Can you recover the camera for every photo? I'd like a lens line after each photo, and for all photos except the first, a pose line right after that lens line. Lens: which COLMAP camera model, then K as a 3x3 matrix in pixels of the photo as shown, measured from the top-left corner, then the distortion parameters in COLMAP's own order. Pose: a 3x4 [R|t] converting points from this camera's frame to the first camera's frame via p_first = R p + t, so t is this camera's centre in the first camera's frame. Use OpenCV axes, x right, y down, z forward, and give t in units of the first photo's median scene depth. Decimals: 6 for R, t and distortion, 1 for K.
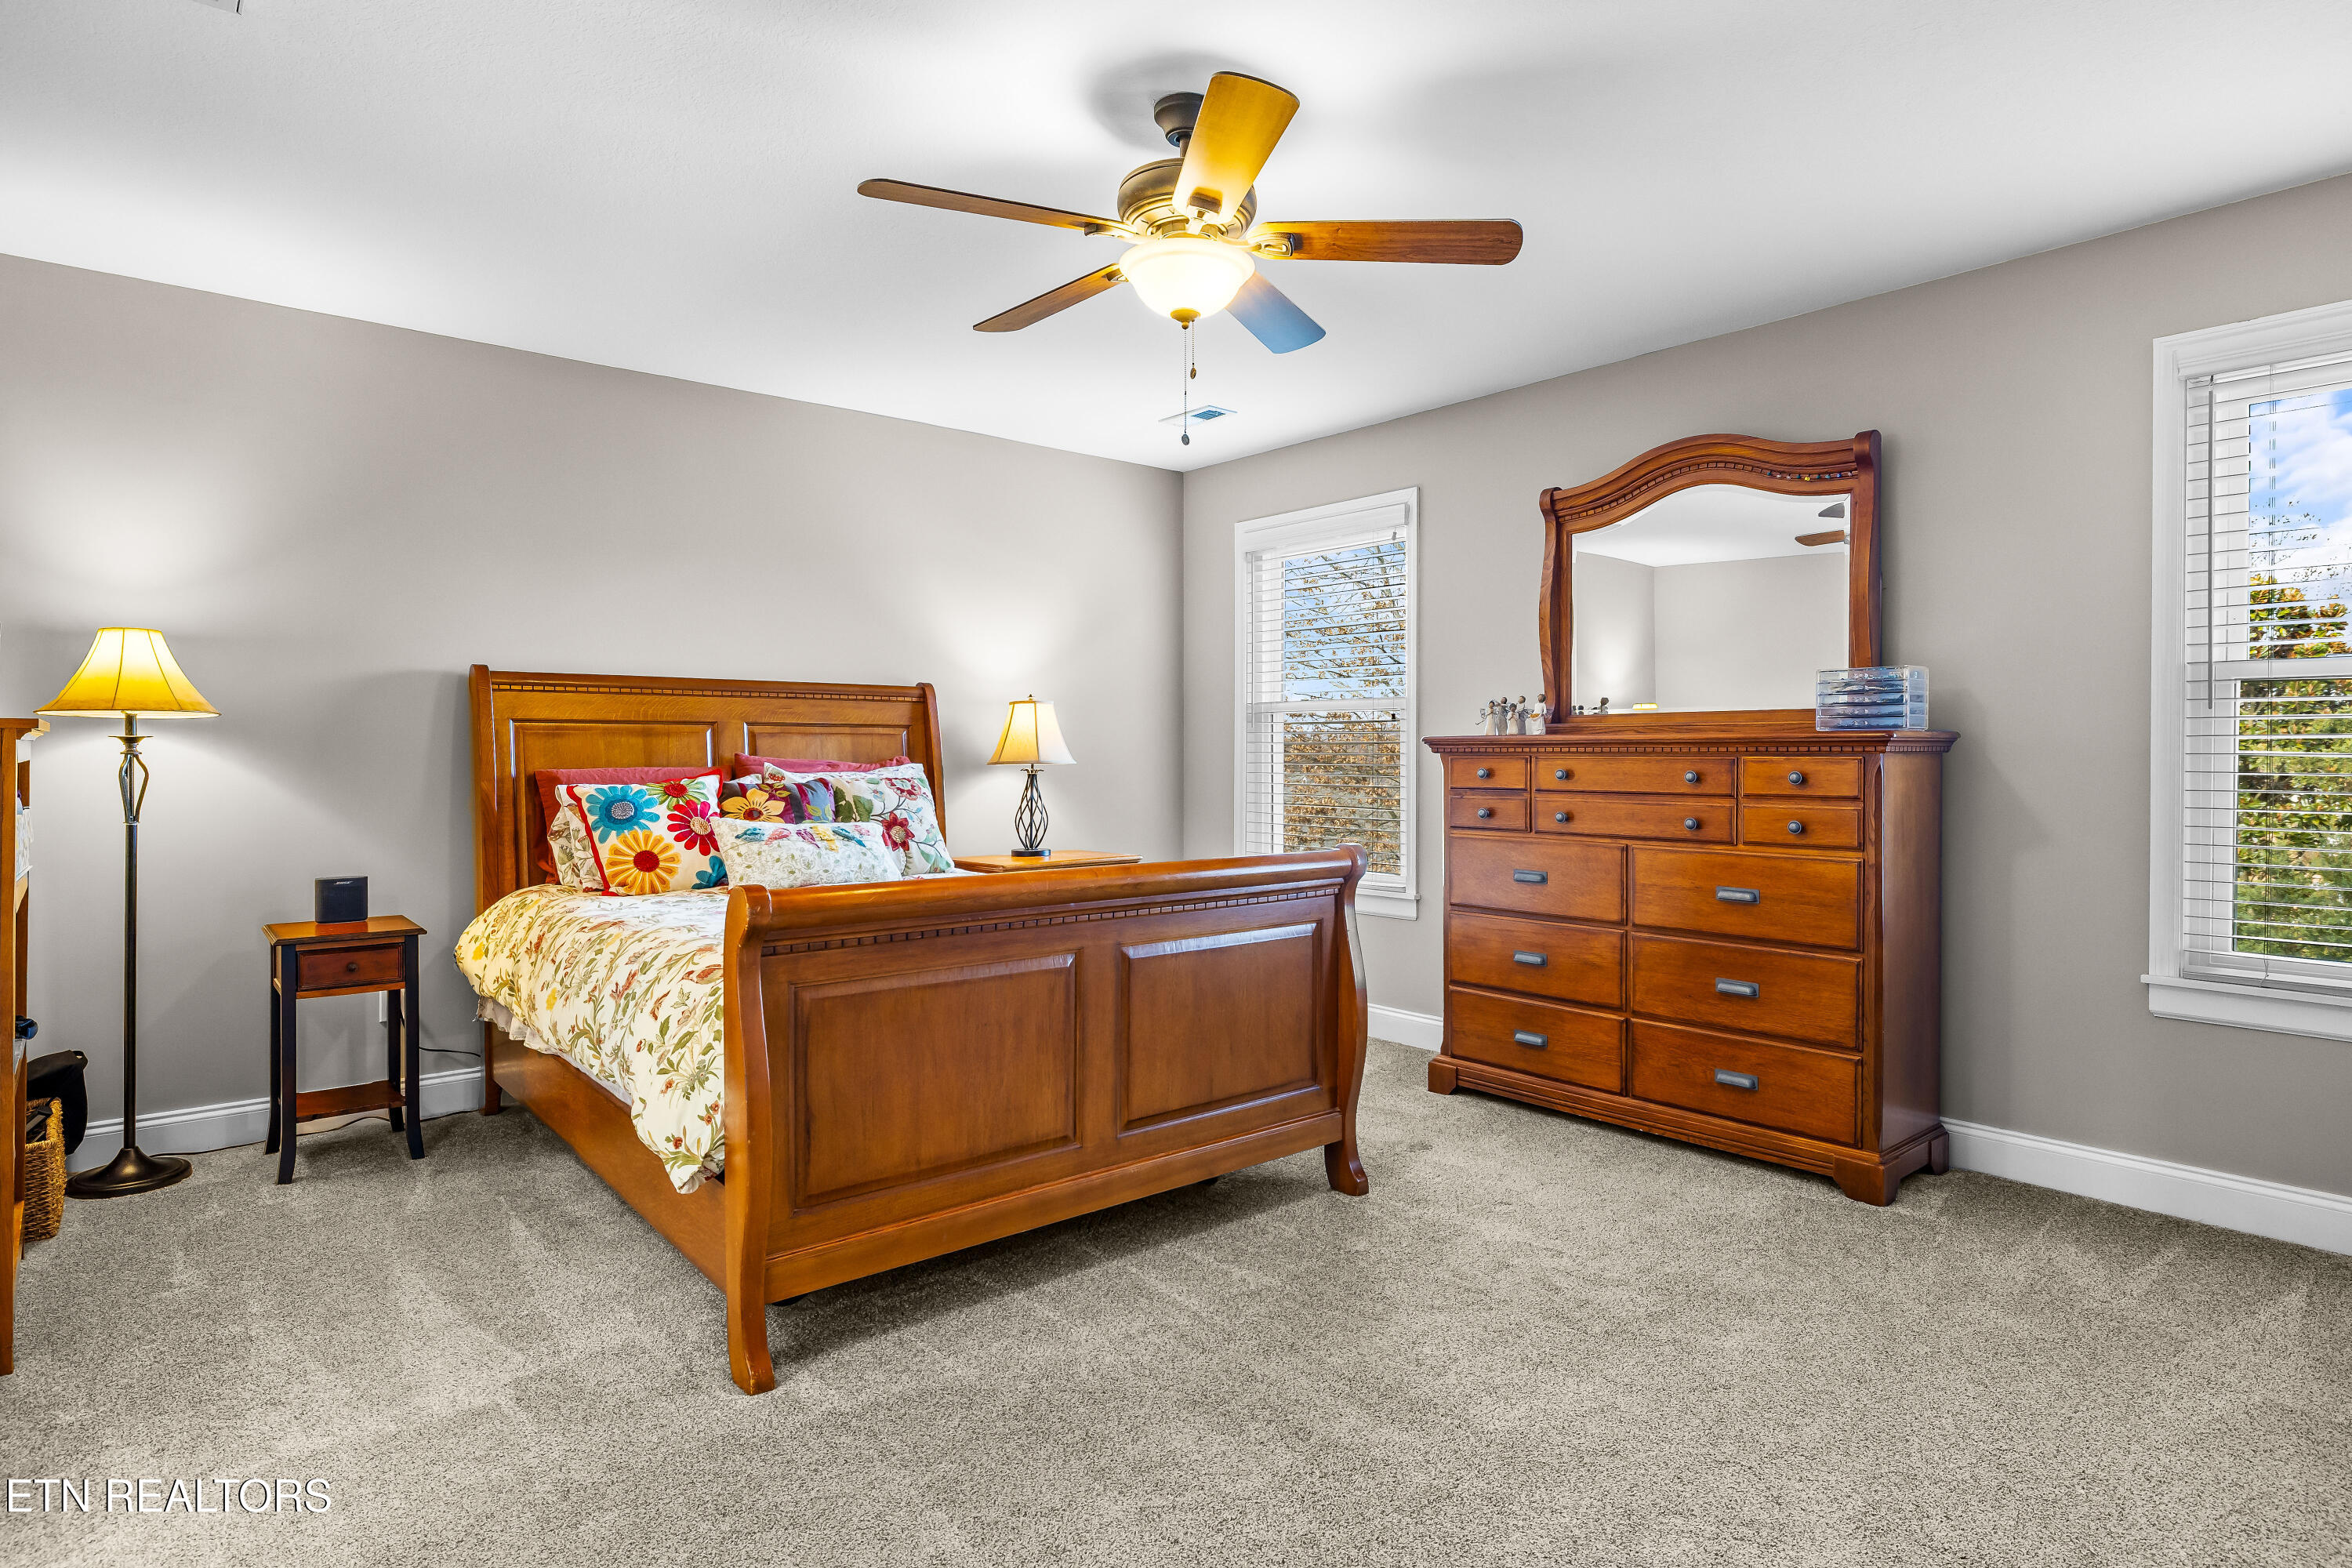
lens RADIAL K [[1259.6, 0, 1169.7], [0, 1259.6, 761.7], [0, 0, 1]] dist [0.001648, 0.000494]
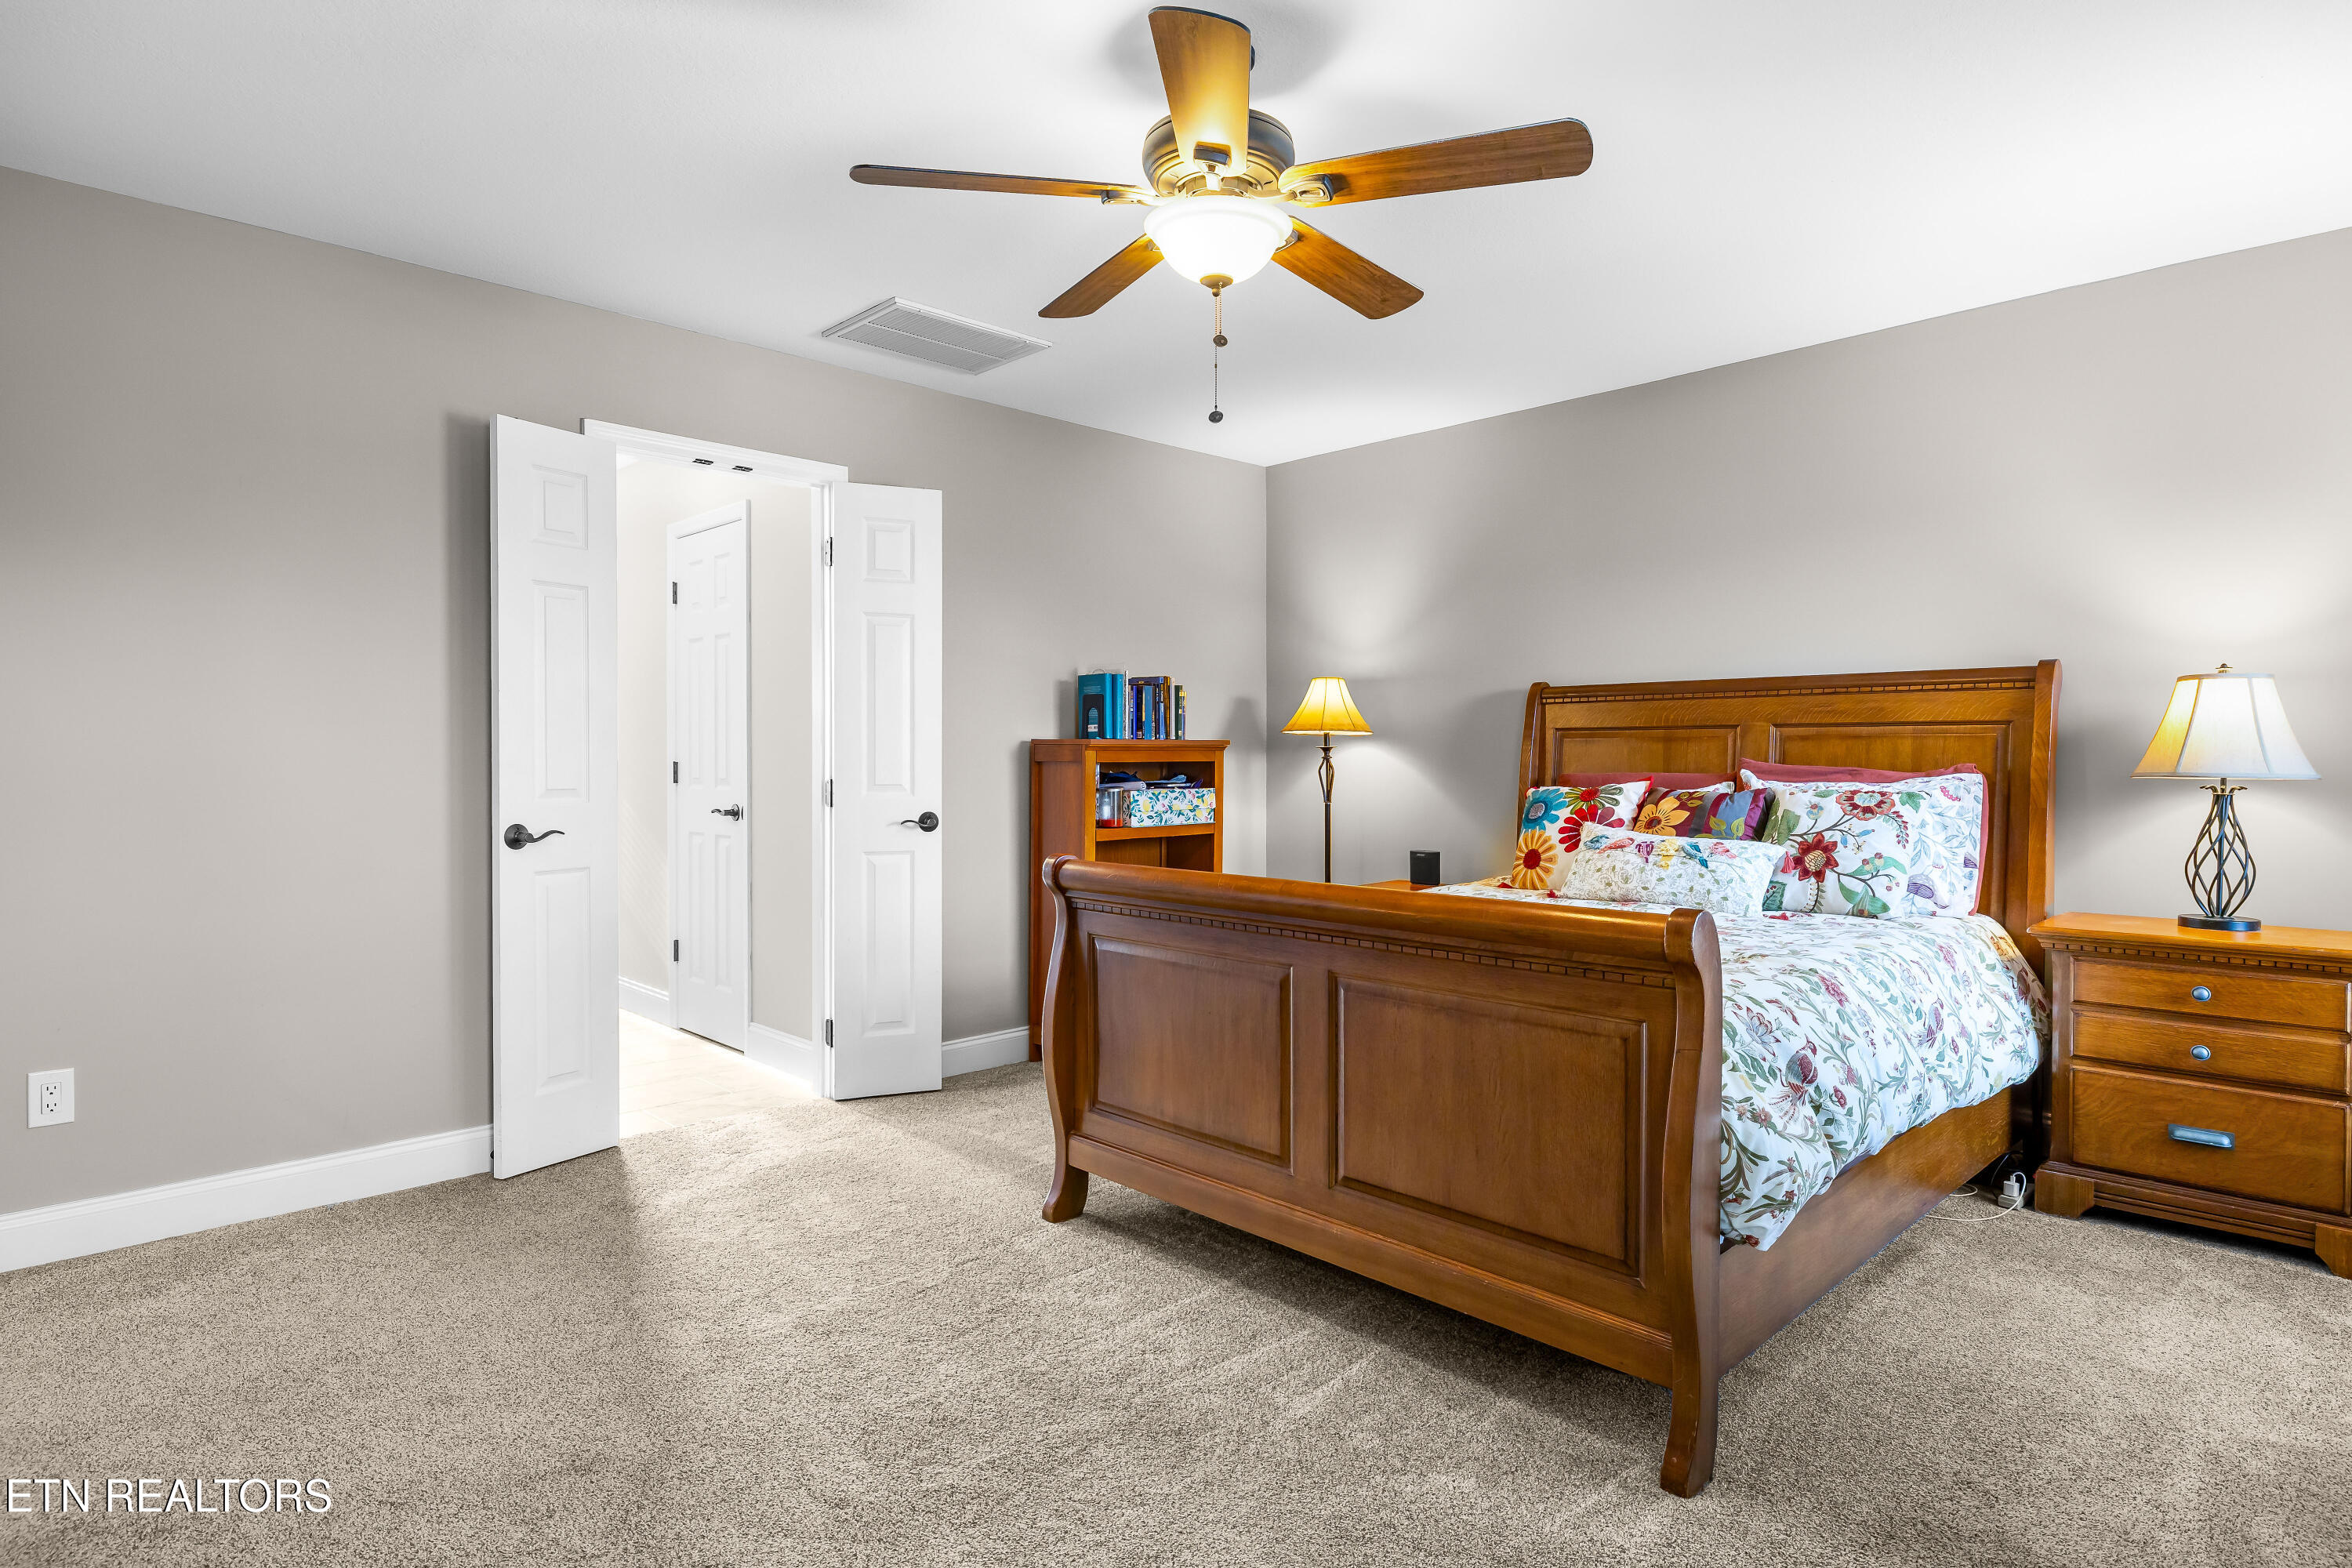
lens RADIAL K [[1259.6, 0, 1169.7], [0, 1259.6, 761.7], [0, 0, 1]] dist [0.001648, 0.000494]
pose [[0.065736, 0.003488, -0.997831, 0.550654], [-0.009363, 0.999952, 0.002879, -0.003558], [0.997793, 0.009154, 0.065765, 0.538060]]
